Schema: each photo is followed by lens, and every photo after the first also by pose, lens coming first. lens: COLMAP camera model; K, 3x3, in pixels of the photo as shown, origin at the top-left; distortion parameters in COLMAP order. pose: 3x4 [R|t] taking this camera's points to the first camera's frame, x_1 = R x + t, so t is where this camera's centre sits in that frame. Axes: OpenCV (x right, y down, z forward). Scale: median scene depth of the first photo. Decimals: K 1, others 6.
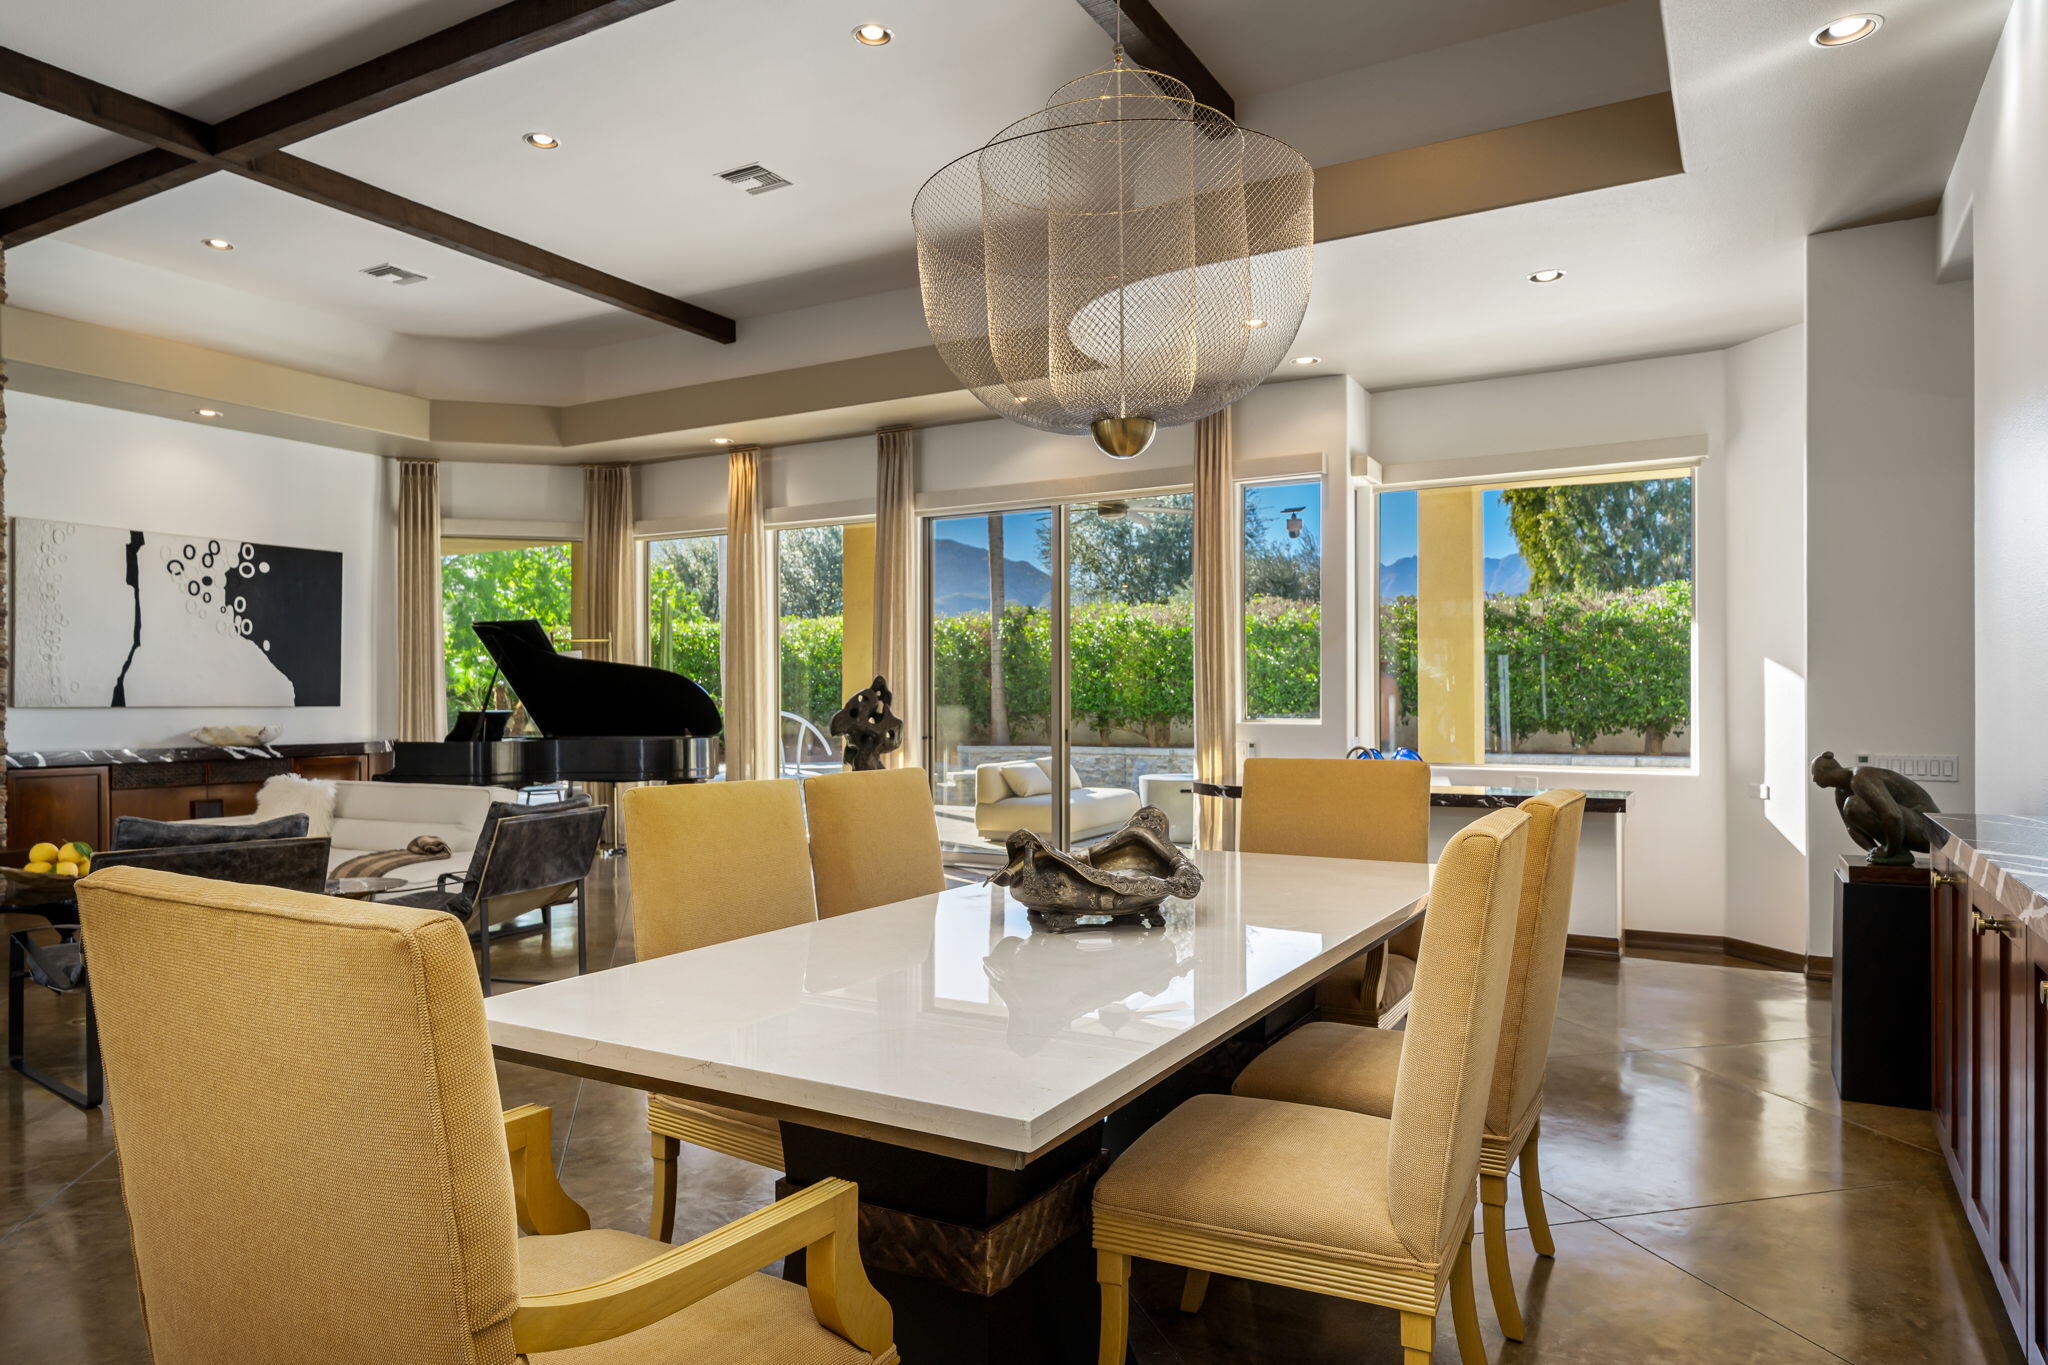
lens RADIAL K [[1273.4, 0, 1025.3], [0, 1273.4, 701.2], [0, 0, 1]] dist [0.008443, 0.001242]
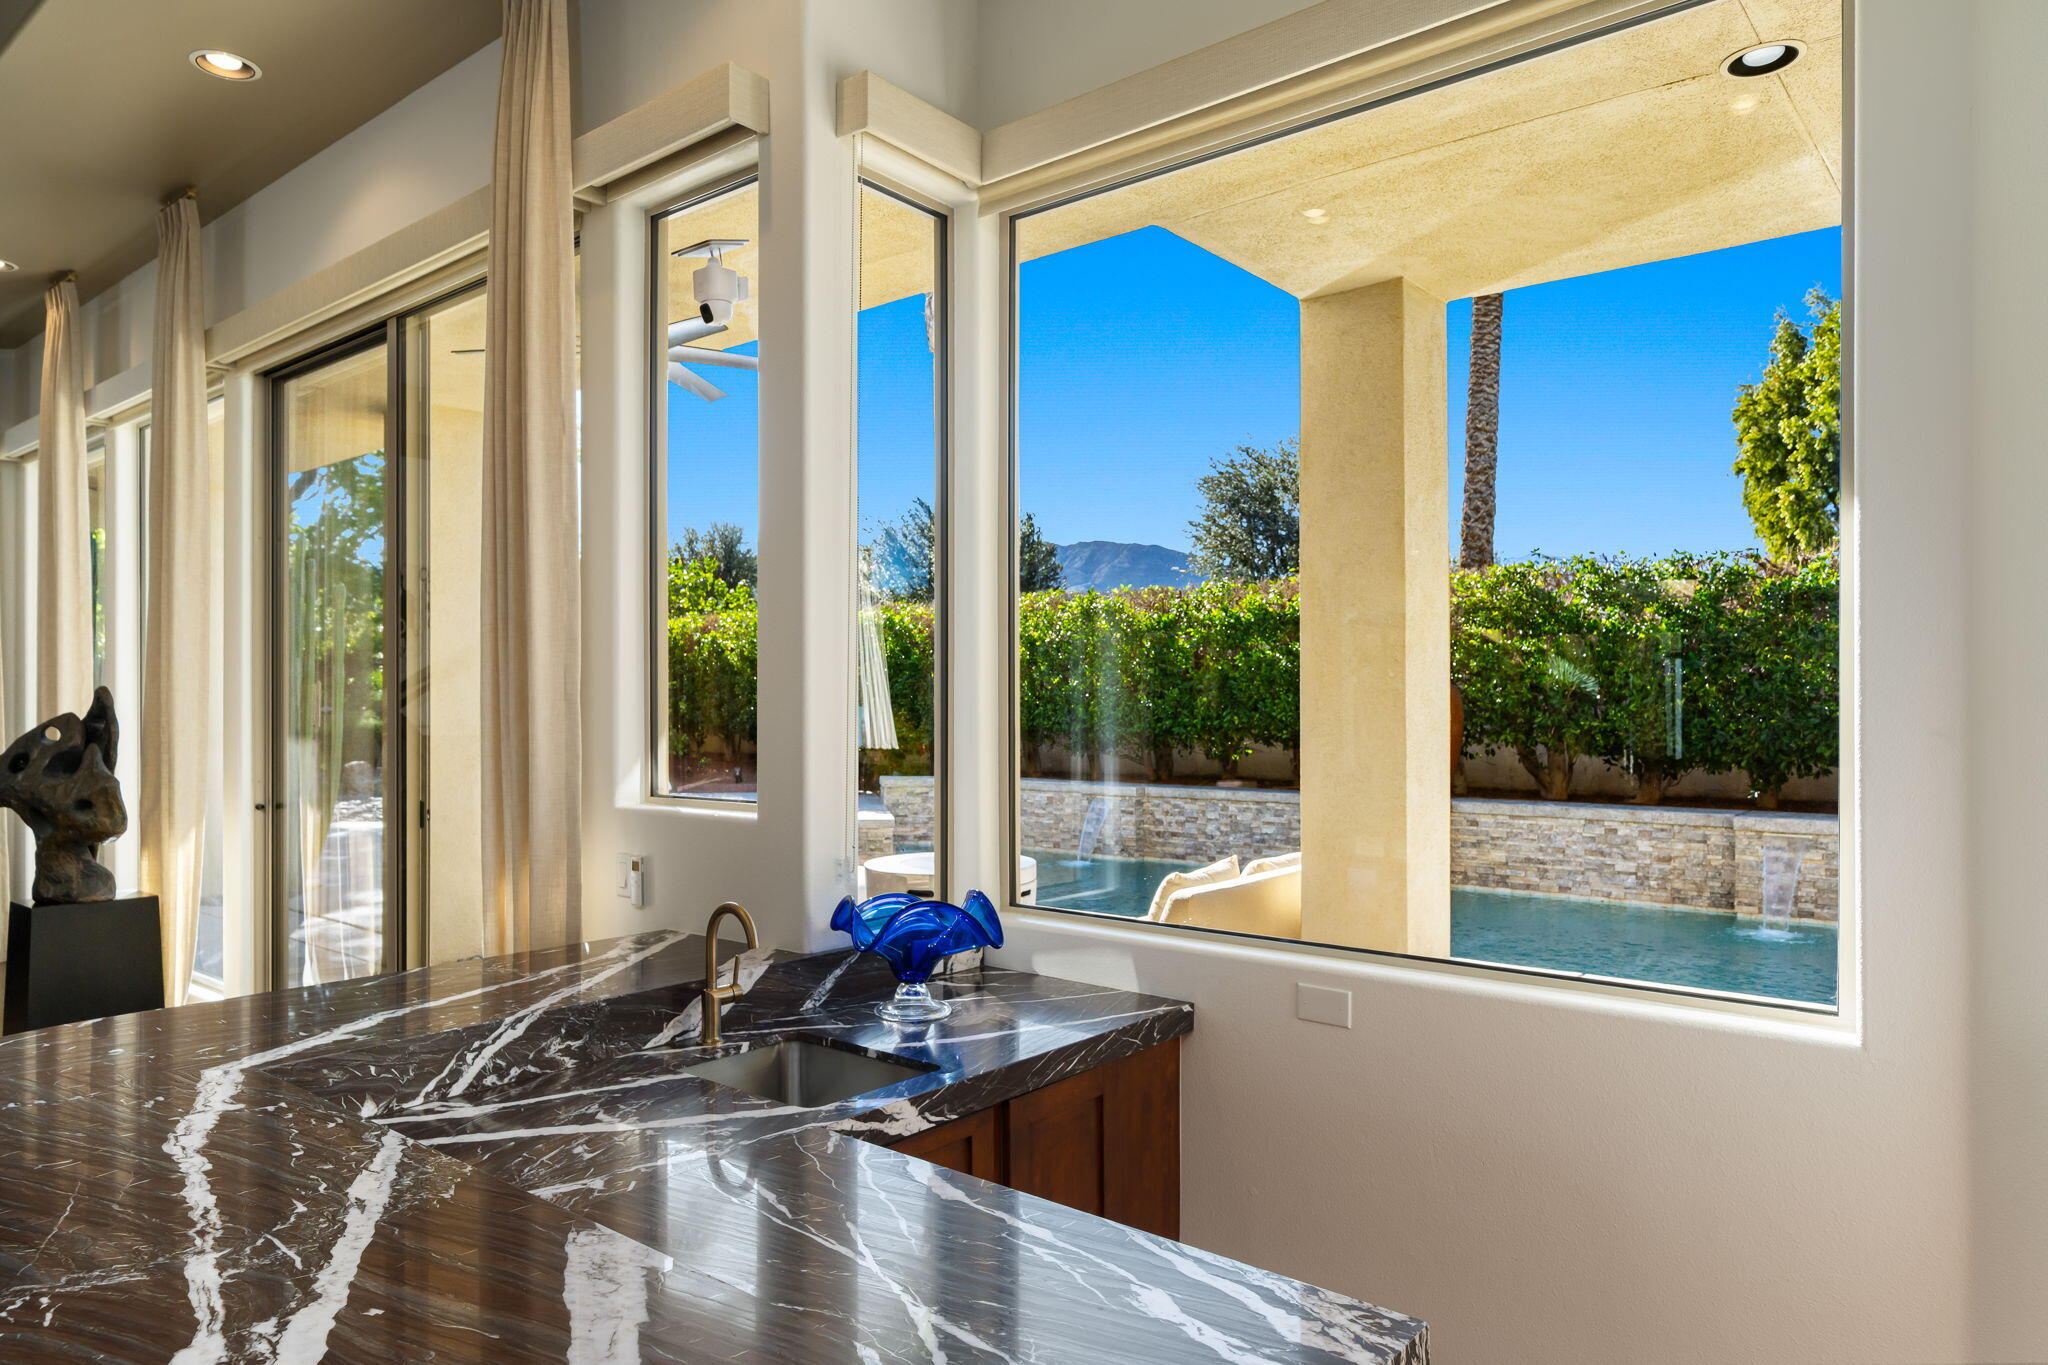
lens RADIAL K [[1273.4, 0, 1025.4], [0, 1273.4, 696.5], [0, 0, 1]] dist [0.008443, 0.001242]
pose [[0.986160, 0.001197, -0.165791, 0.287106], [-0.002743, 0.999955, -0.009092, -0.009829], [0.165773, 0.009421, 0.986119, 0.504119]]
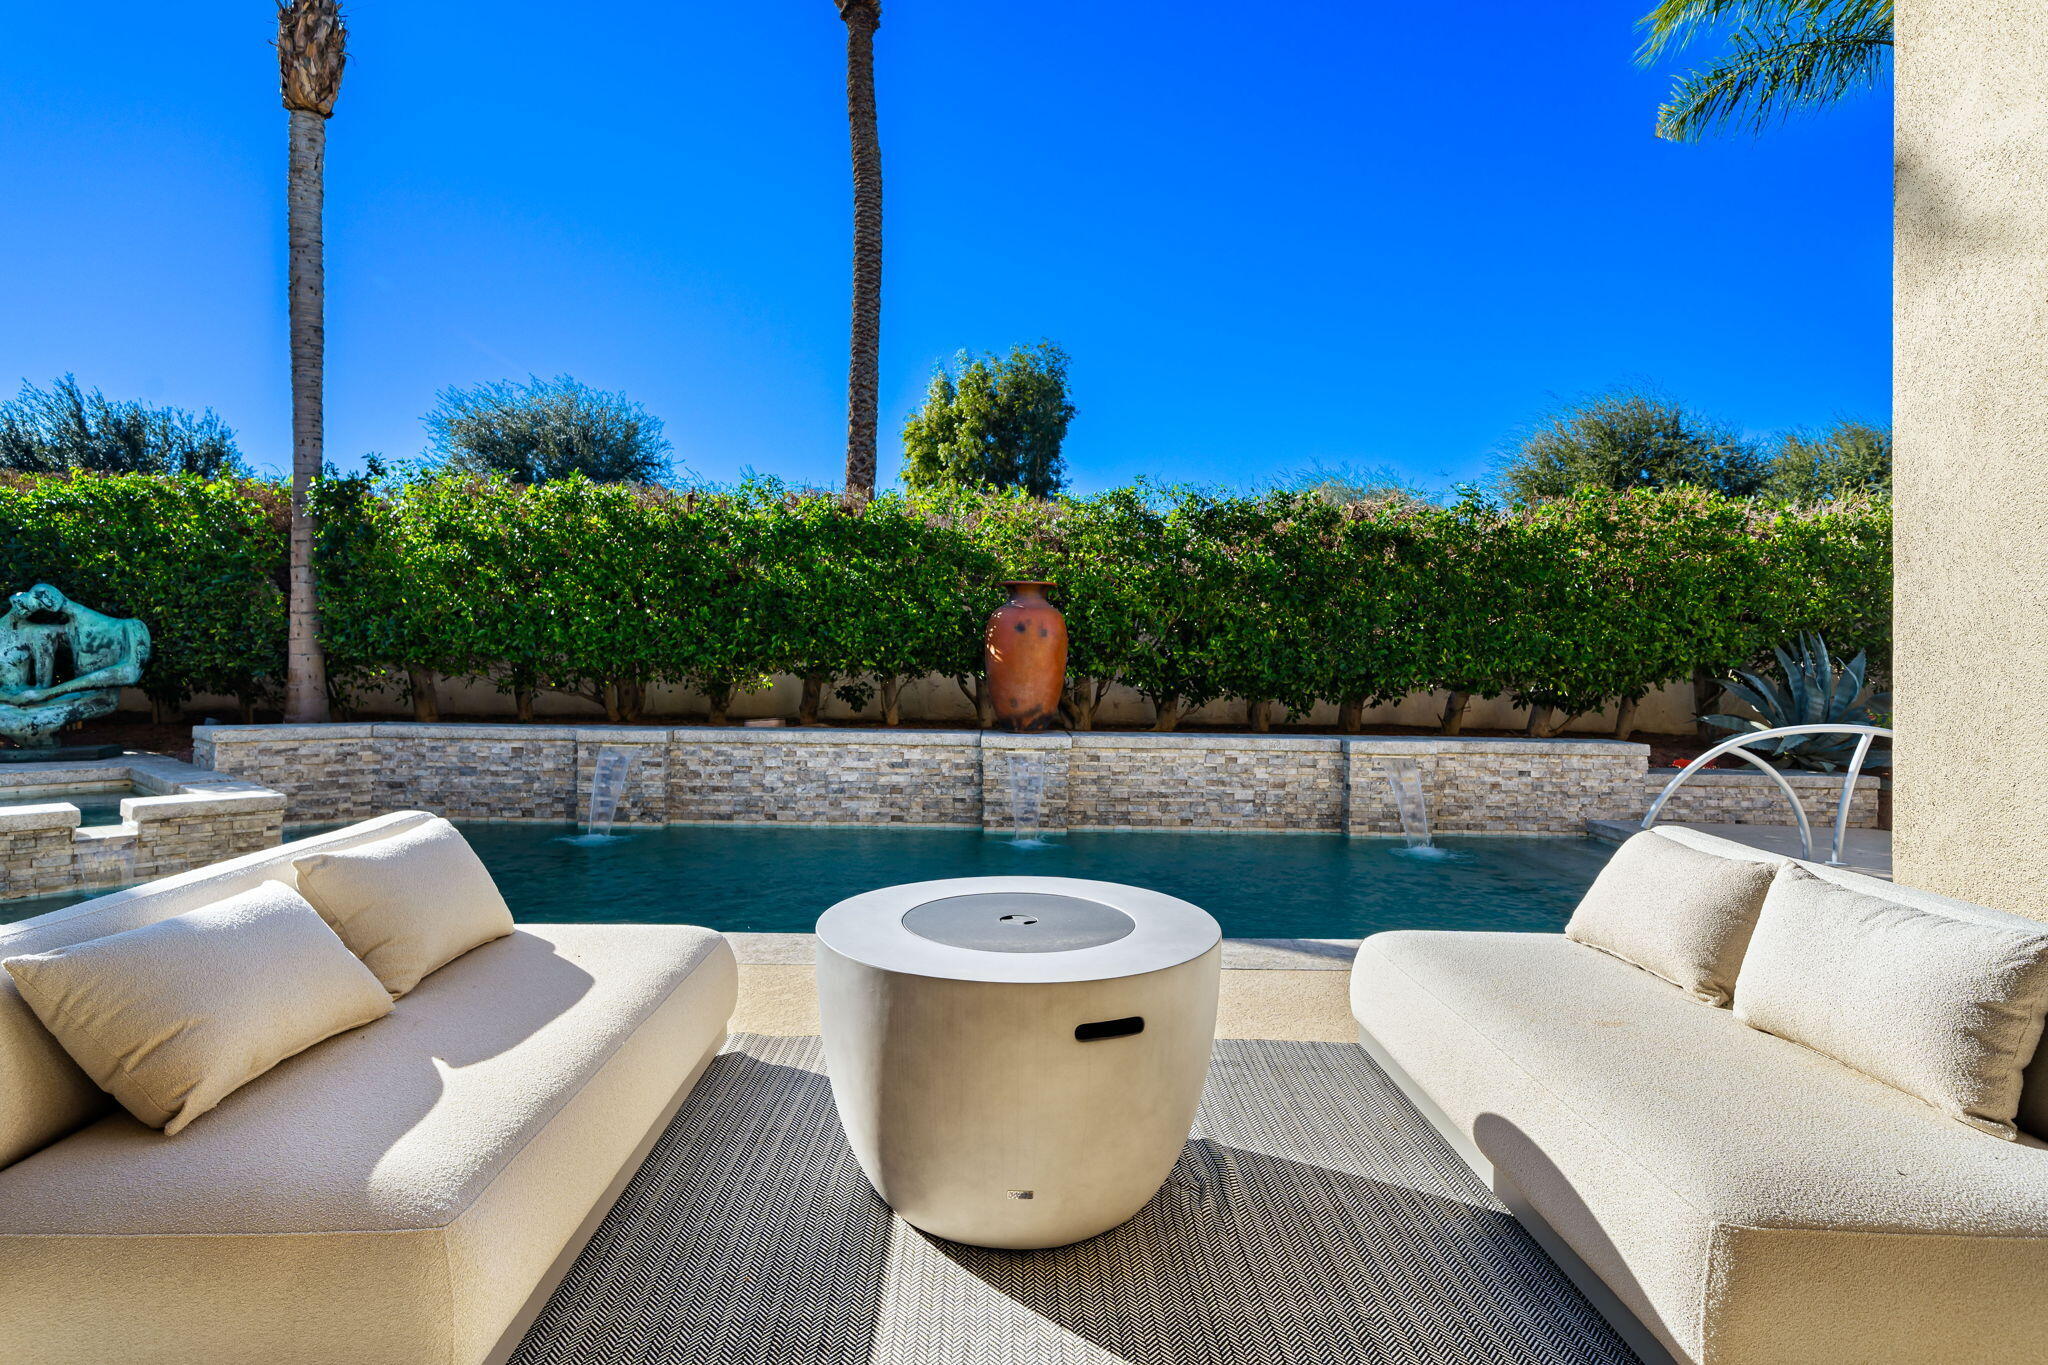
lens RADIAL K [[1002.3, 0, 1002.9], [0, 1002.3, 664.8], [0, 0, 1]] dist [-0.000274, 0.000868]
pose [[0.863787, 0.012395, 0.503705, 0.036691], [-0.016777, 0.999851, 0.004167, 0.009084], [-0.503578, -0.012050, 0.863866, 0.952712]]
